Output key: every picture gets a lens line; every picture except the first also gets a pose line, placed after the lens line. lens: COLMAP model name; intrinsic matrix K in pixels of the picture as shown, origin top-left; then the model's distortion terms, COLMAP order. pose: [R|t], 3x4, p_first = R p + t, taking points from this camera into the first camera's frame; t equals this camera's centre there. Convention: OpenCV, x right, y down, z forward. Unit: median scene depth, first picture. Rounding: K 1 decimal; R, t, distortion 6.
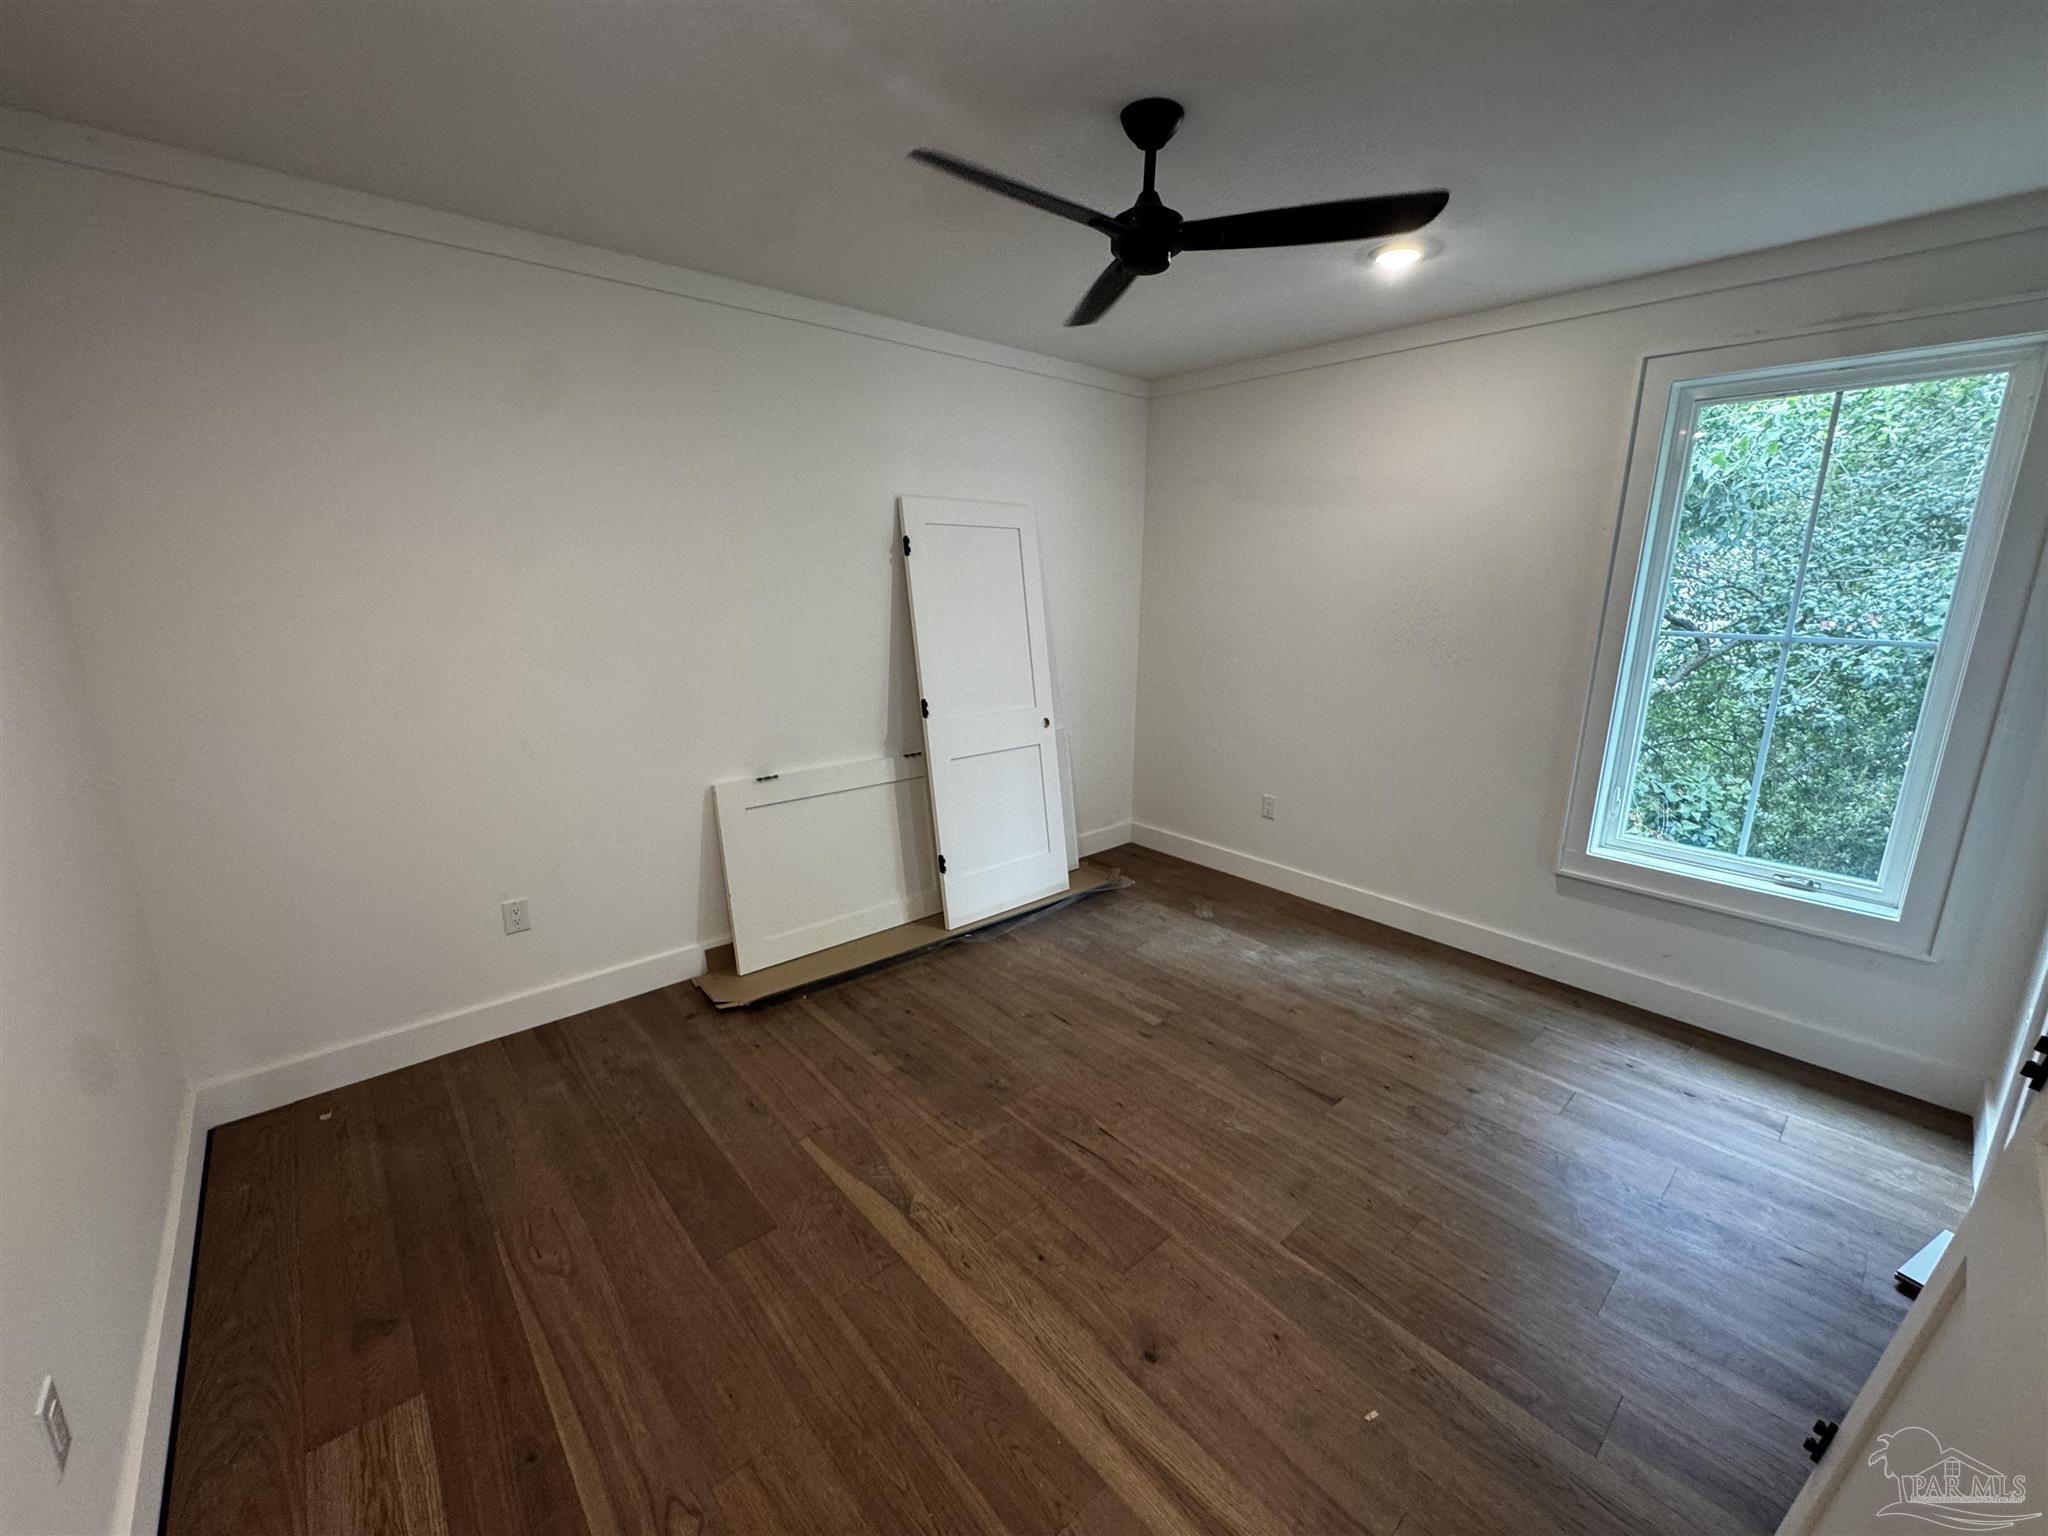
lens RADIAL K [[821.9, 0, 1030.9], [0, 821.9, 770.3], [0, 0, 1]] dist [-0.006220, 0.000582]
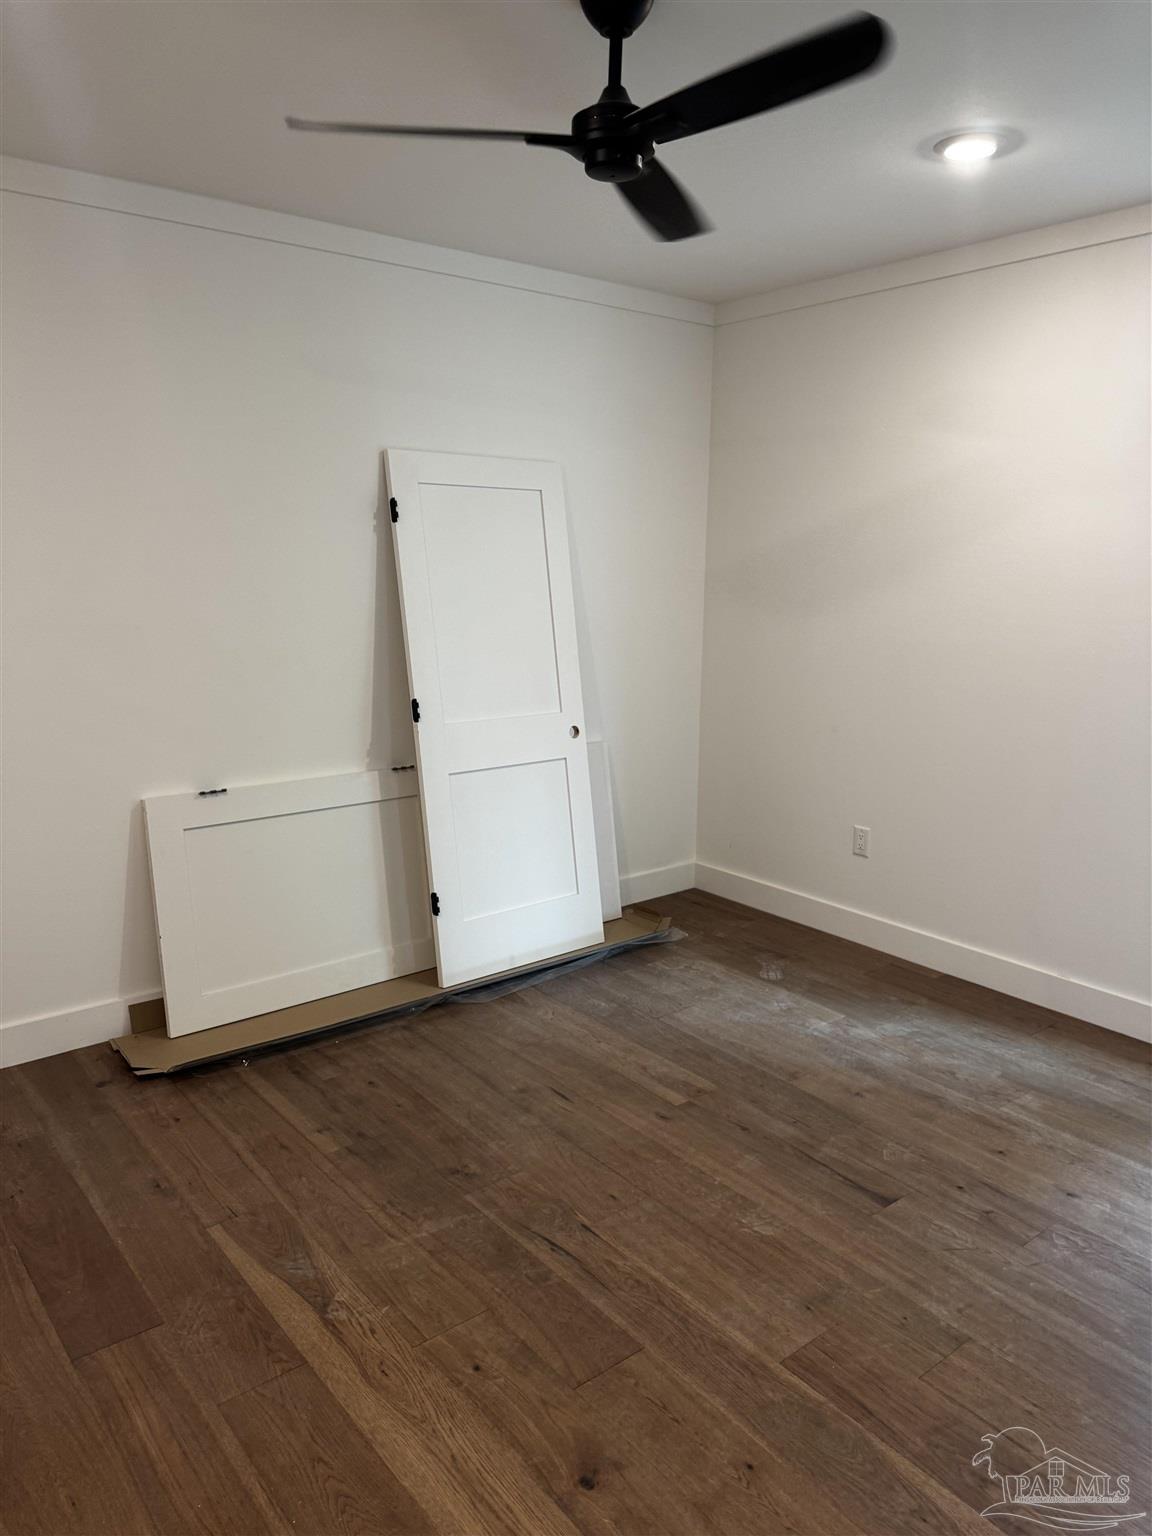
lens RADIAL K [[1085.8, 0, 593.3], [0, 1085.8, 769.4], [0, 0, 1]] dist [0.052340, -0.068178]
pose [[0.999037, 0.008451, -0.043058, 0.109887], [-0.010287, 0.999039, -0.042603, 0.031539], [0.042656, 0.043005, 0.998164, -0.066088]]
